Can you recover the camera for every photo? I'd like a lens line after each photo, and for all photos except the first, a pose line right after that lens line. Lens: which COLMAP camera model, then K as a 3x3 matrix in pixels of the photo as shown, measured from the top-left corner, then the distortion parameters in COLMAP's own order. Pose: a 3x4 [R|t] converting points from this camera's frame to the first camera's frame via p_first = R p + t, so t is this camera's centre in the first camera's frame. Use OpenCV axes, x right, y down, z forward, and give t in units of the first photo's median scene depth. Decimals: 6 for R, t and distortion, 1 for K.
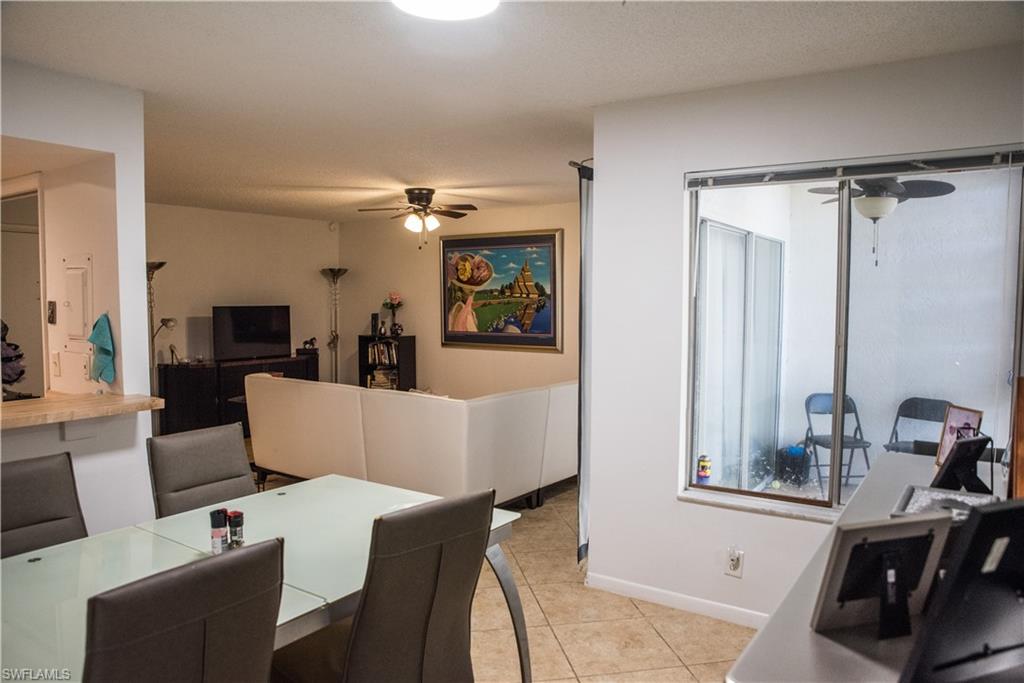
lens RADIAL K [[704.1, 0, 510.8], [0, 704.1, 341.3], [0, 0, 1]] dist [-0.037542, 0.004138]
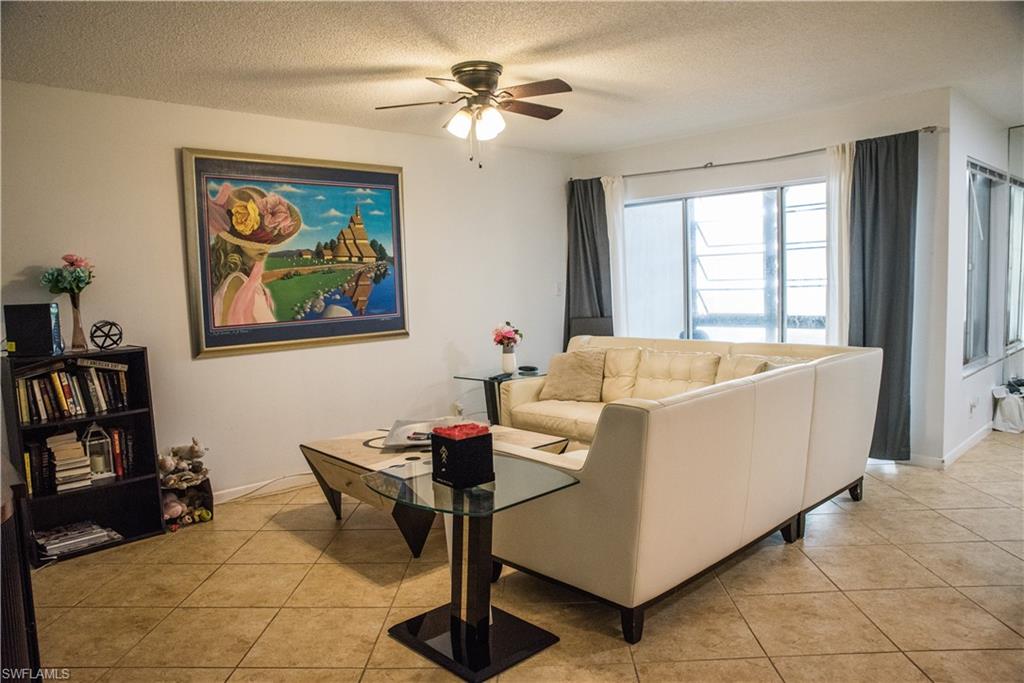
lens RADIAL K [[704.1, 0, 510.4], [0, 704.1, 340.1], [0, 0, 1]] dist [-0.037542, 0.004138]
pose [[0.218553, -0.089160, 0.971743, -0.588398], [0.105635, 0.992127, 0.067273, -0.017597], [-0.970091, 0.087947, 0.226251, 0.690658]]
